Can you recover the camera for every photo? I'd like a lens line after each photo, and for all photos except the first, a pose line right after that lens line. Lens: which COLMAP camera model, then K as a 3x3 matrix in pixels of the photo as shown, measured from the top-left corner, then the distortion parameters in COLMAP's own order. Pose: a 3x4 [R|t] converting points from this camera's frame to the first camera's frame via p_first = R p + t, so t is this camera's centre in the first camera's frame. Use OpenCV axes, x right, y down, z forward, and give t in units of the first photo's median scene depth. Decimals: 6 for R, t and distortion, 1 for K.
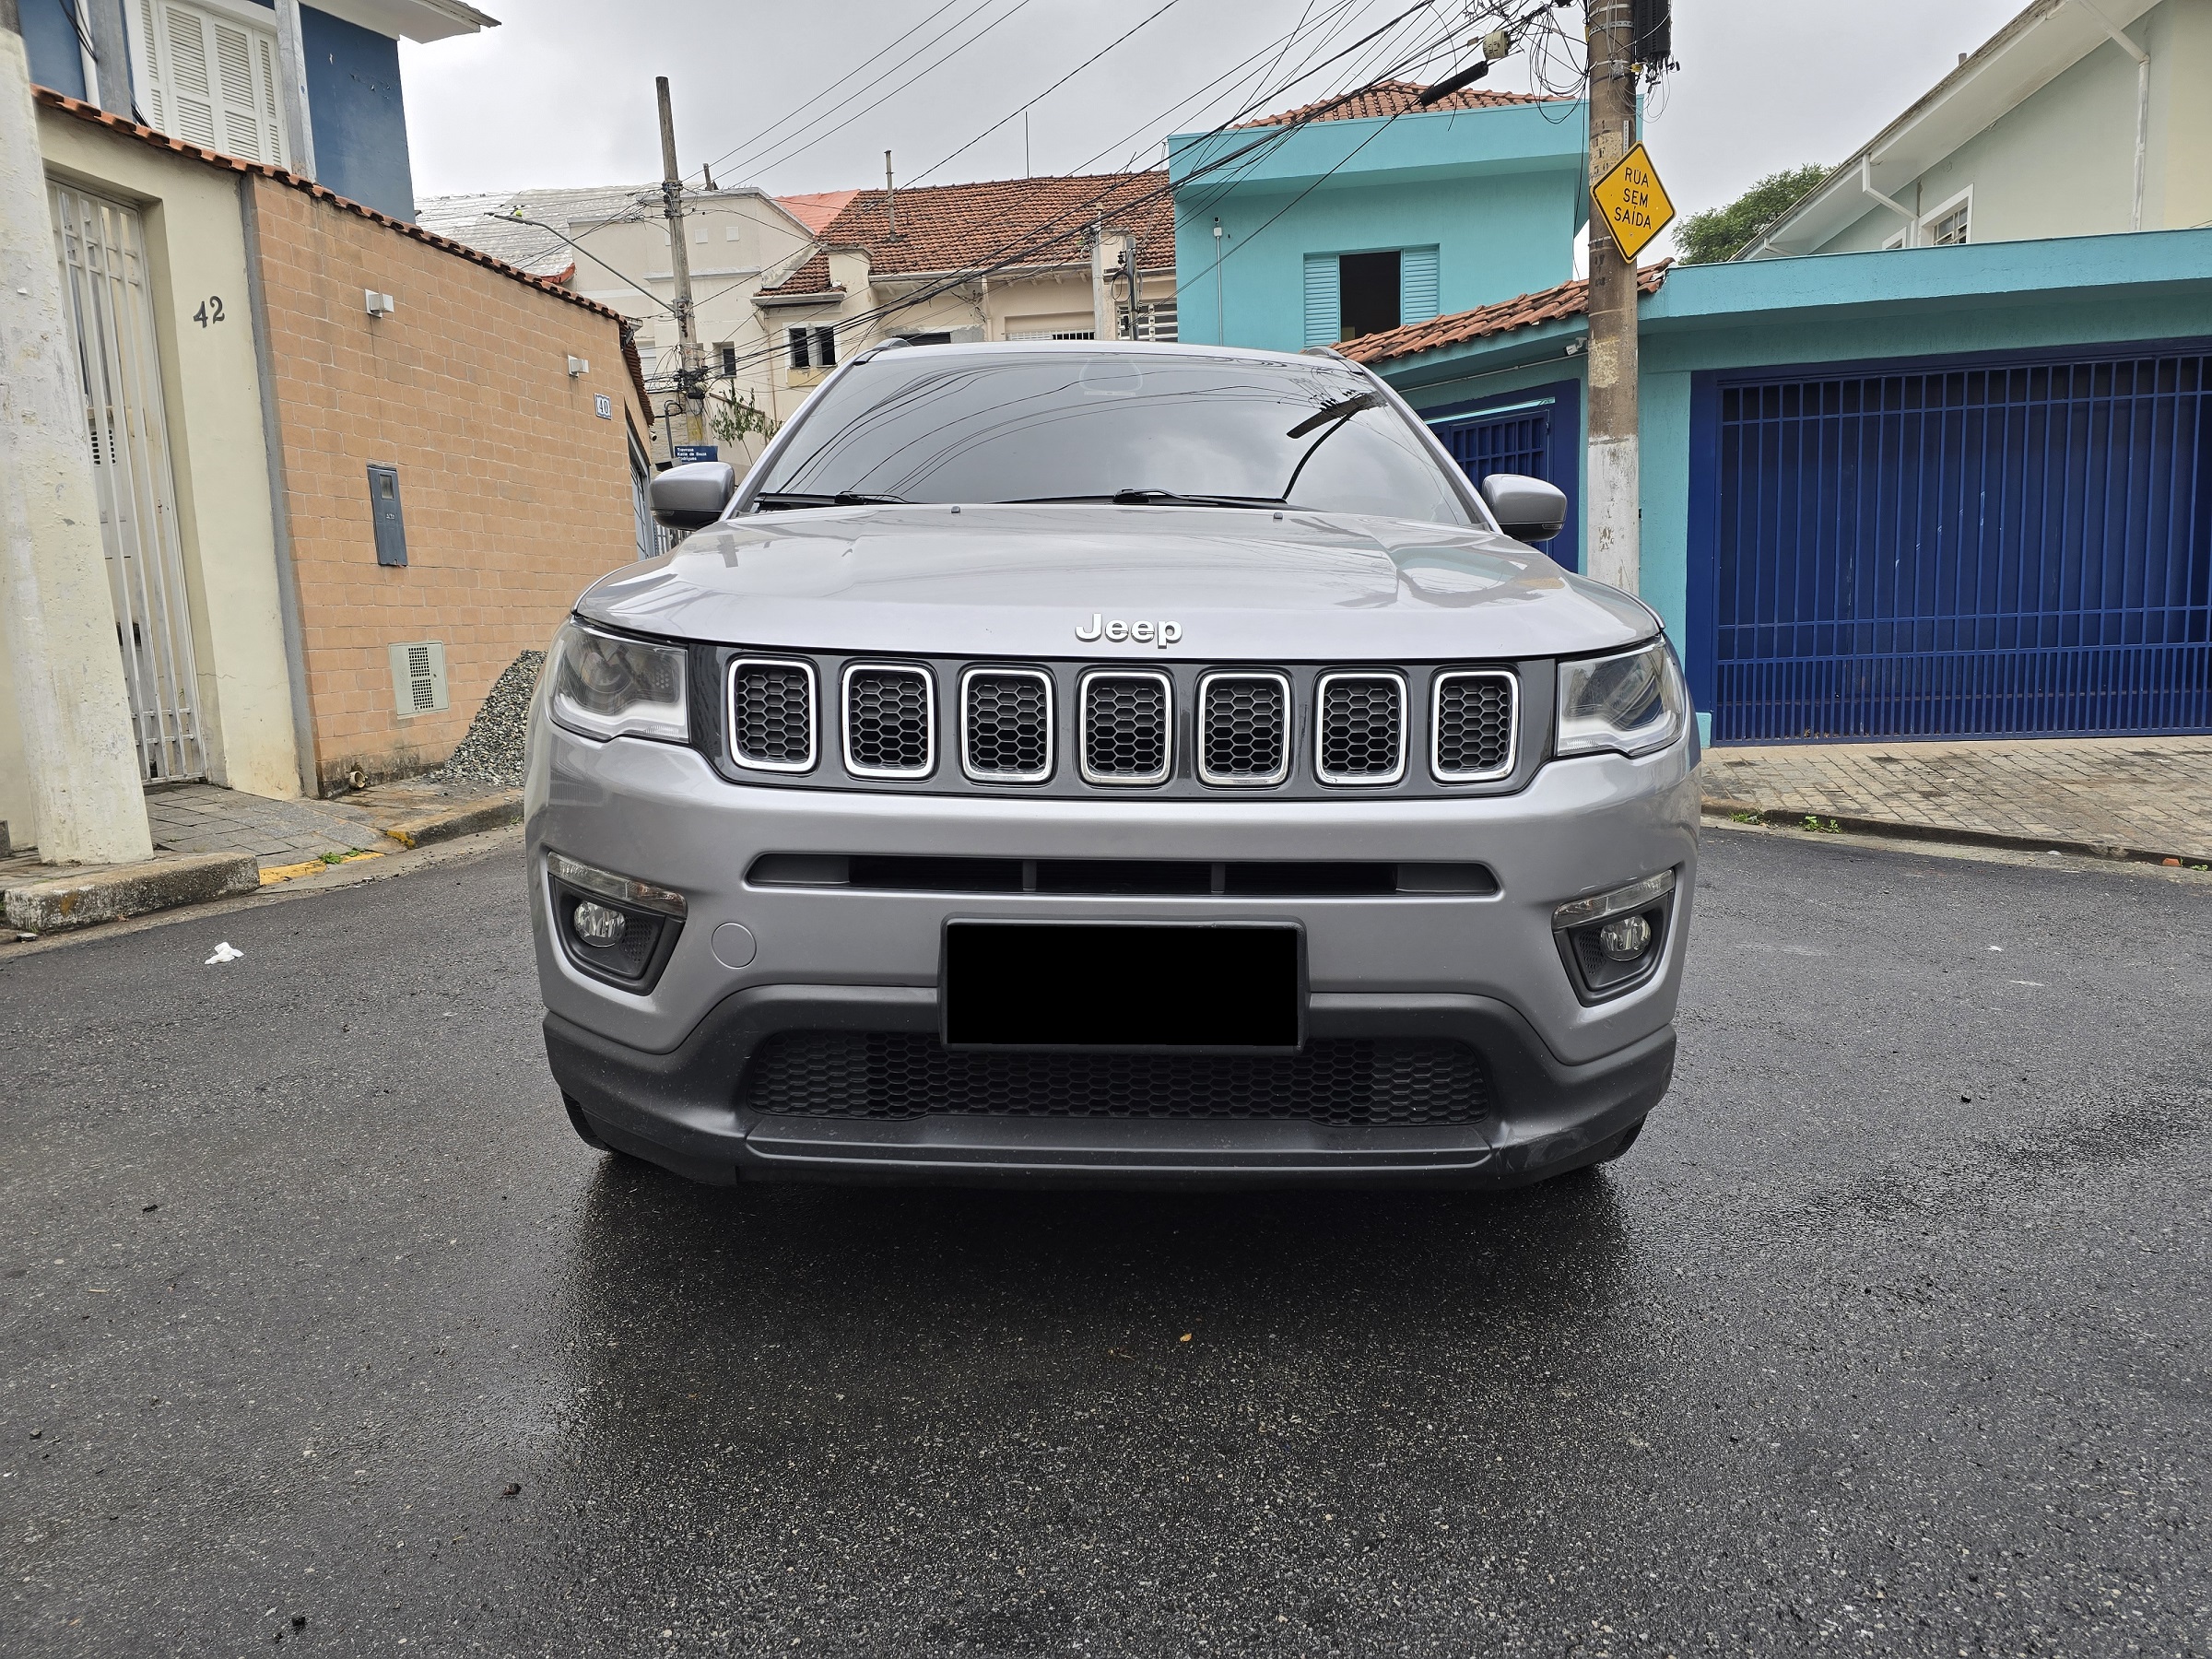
lens RADIAL K [[1499.4, 0, 1115.4], [0, 1499.4, 843.7], [0, 0, 1]] dist [0.049013, -0.045244]
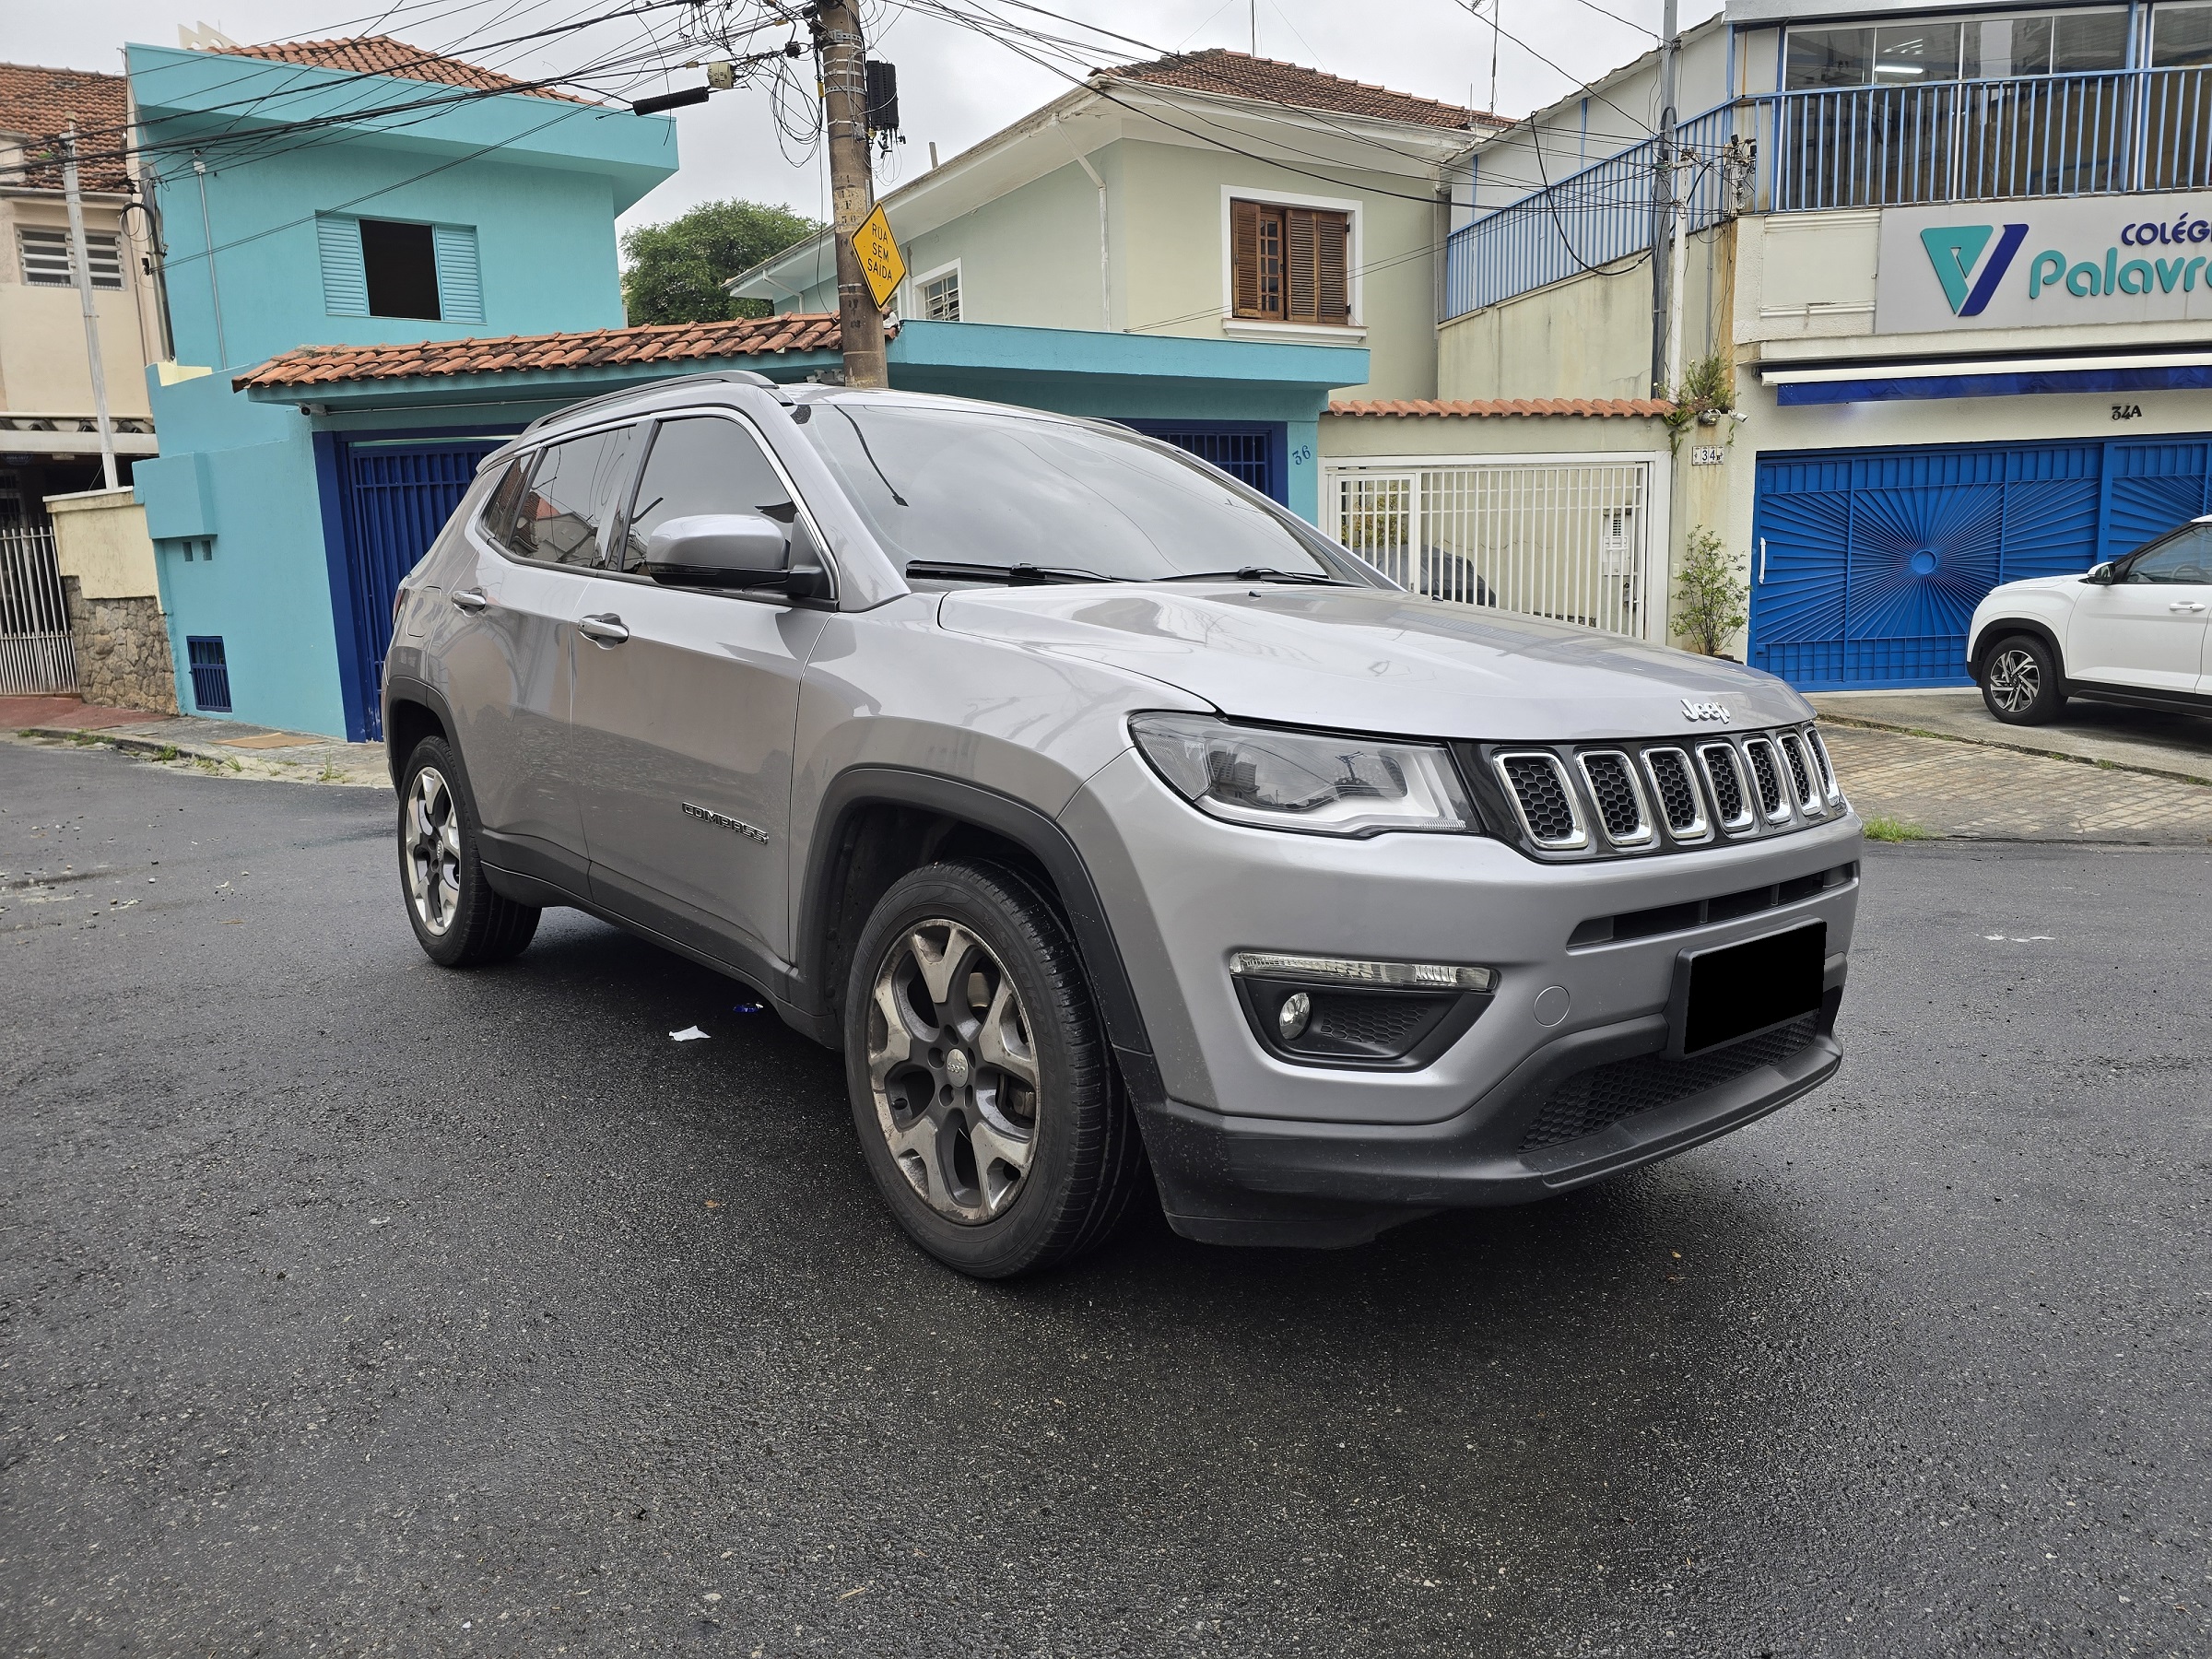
lens RADIAL K [[1499.4, 0, 1116.2], [0, 1499.4, 821.6], [0, 0, 1]] dist [0.049013, -0.045244]
pose [[0.756332, -0.090940, 0.647836, -0.264391], [0.096132, 0.994990, 0.027440, -0.028486], [-0.647086, 0.041524, 0.761286, 0.071291]]
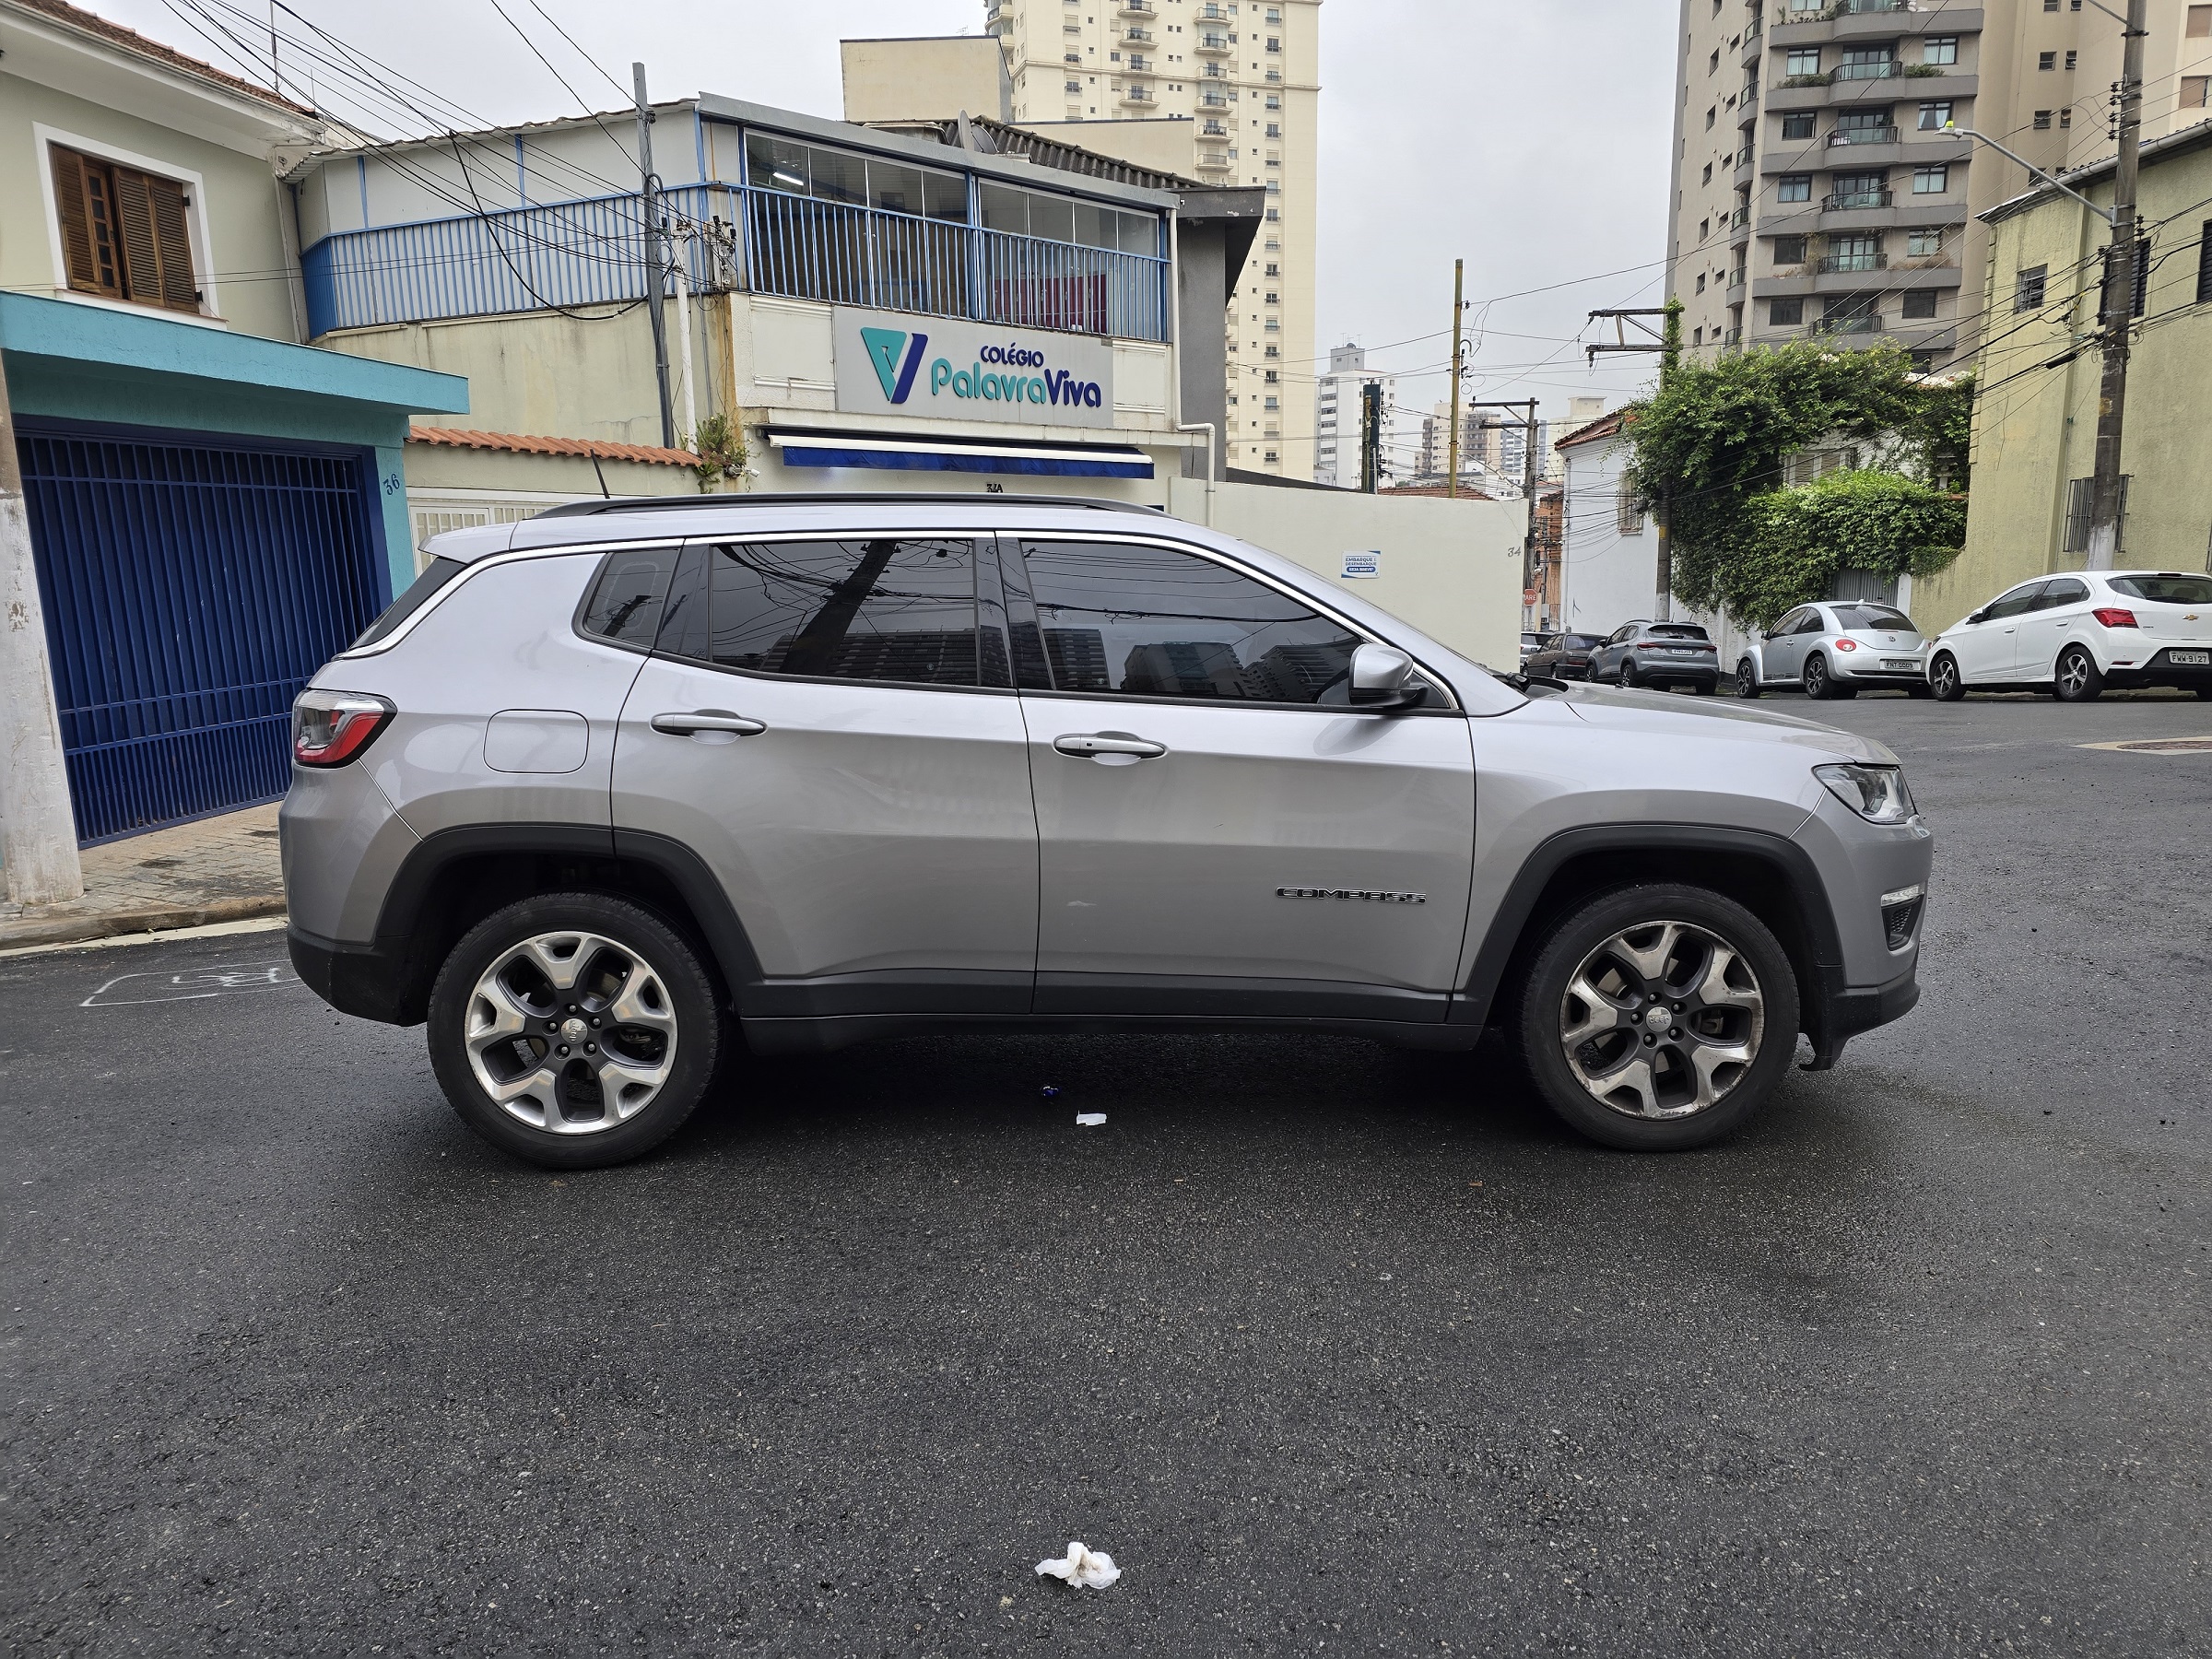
lens RADIAL K [[1499.4, 0, 1130.0], [0, 1499.4, 840.7], [0, 0, 1]] dist [0.049013, -0.045244]
pose [[-0.039914, -0.151332, 0.987677, -0.500793], [0.162956, 0.974245, 0.155860, -0.112630], [-0.985826, 0.167168, -0.014226, 0.440255]]
